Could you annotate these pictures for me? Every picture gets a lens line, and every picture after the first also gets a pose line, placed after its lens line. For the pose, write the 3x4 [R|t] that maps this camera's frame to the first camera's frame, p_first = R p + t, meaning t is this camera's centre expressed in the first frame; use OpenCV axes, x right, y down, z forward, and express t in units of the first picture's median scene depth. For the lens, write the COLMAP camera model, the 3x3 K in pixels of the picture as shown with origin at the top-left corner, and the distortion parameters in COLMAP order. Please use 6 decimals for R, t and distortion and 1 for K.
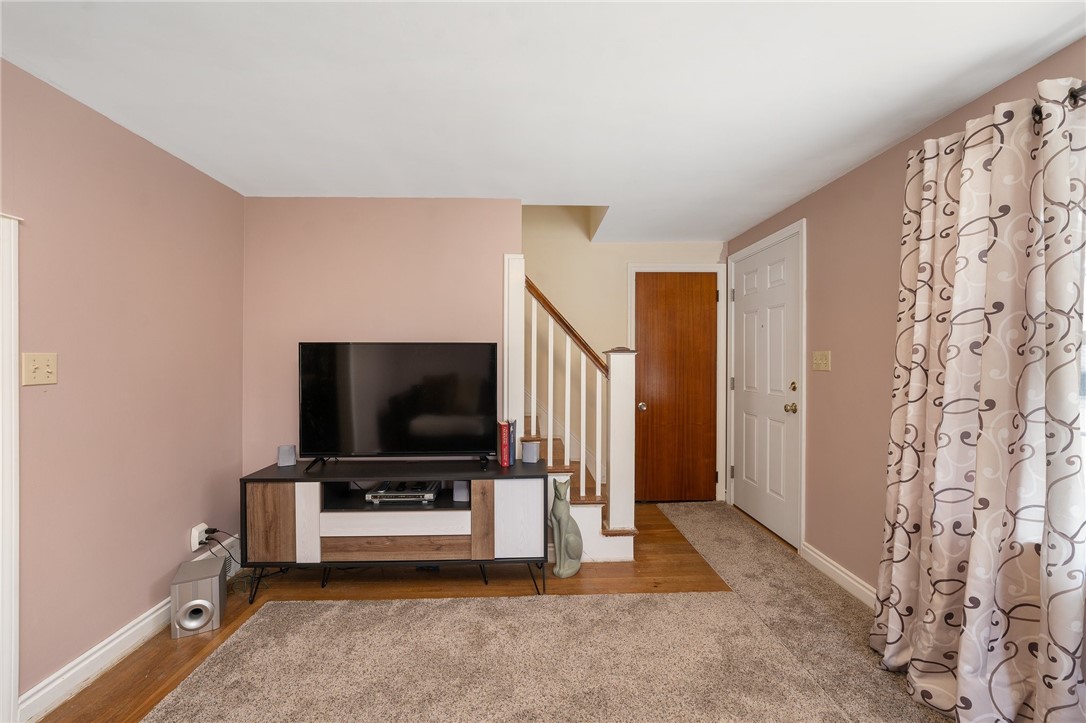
lens RADIAL K [[441.0, 0, 539.8], [0, 441.0, 359.7], [0, 0, 1]] dist [-0.008715, 0.000560]
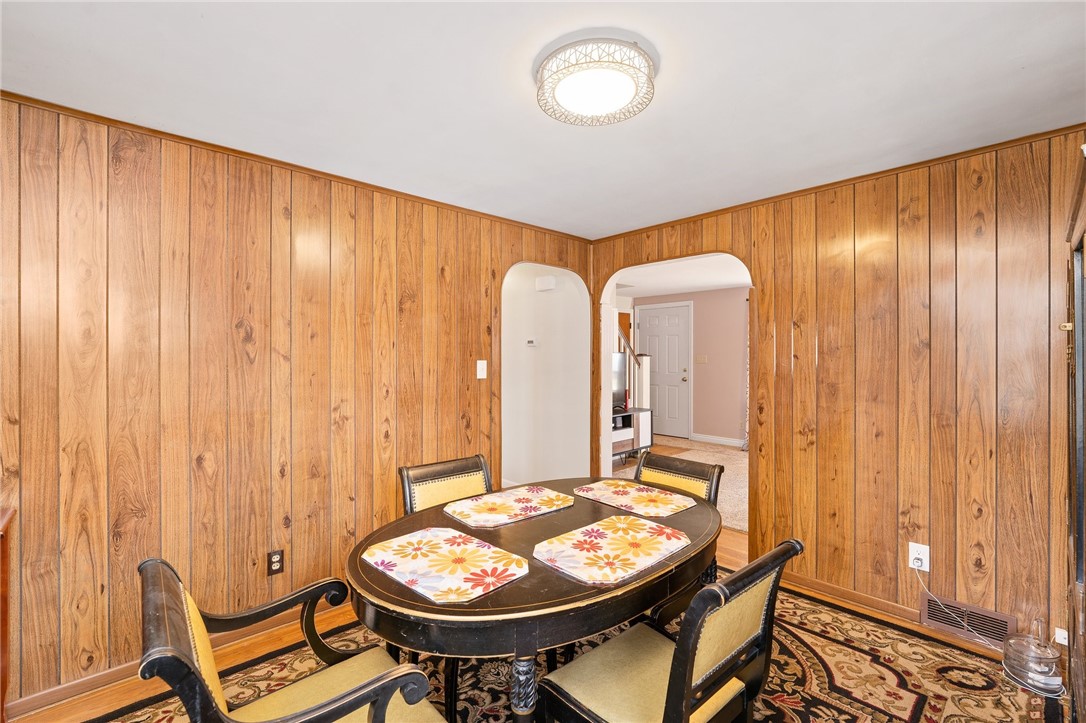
lens RADIAL K [[462.6, 0, 541.9], [0, 462.6, 357.8], [0, 0, 1]] dist [-0.000298, 0.001134]
pose [[0.758180, -0.004738, 0.652028, -2.017057], [0.003904, 0.999989, 0.002728, -0.019186], [-0.652033, 0.000477, 0.758190, -0.476307]]
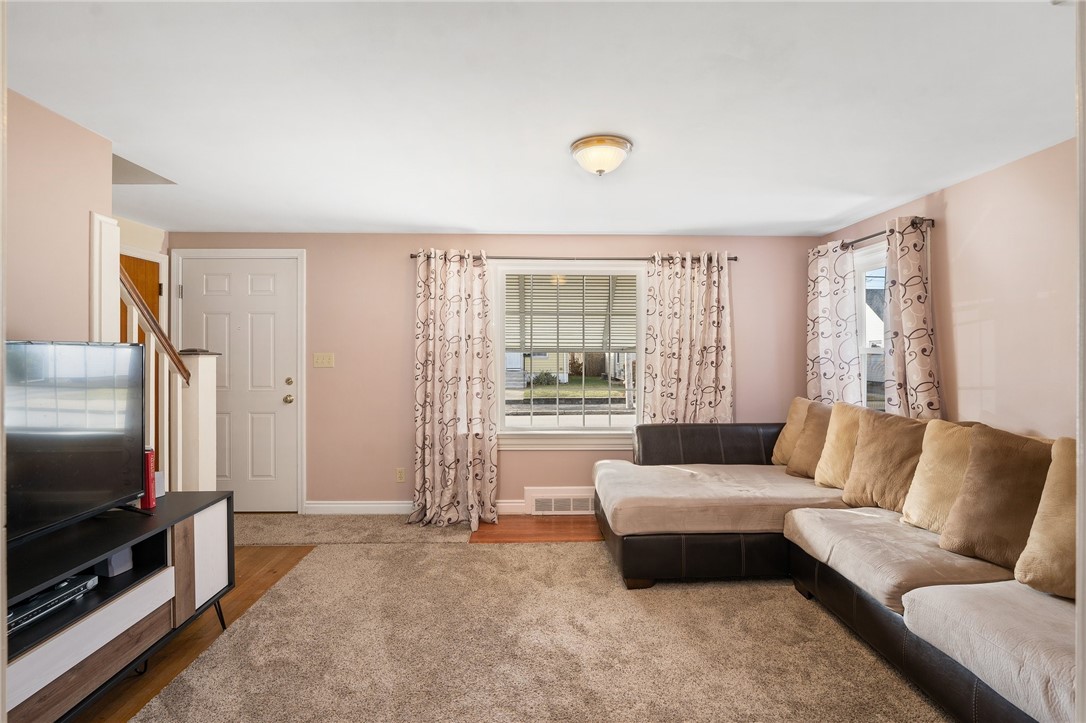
lens RADIAL K [[498.8, 0, 546.6], [0, 498.8, 351.0], [0, 0, 1]] dist [-0.024458, 0.000913]
pose [[0.003809, 0.001155, 0.999992, -0.987745], [0.005044, 0.999987, -0.001175, -0.023164], [-0.999980, 0.005048, 0.003803, 0.344559]]
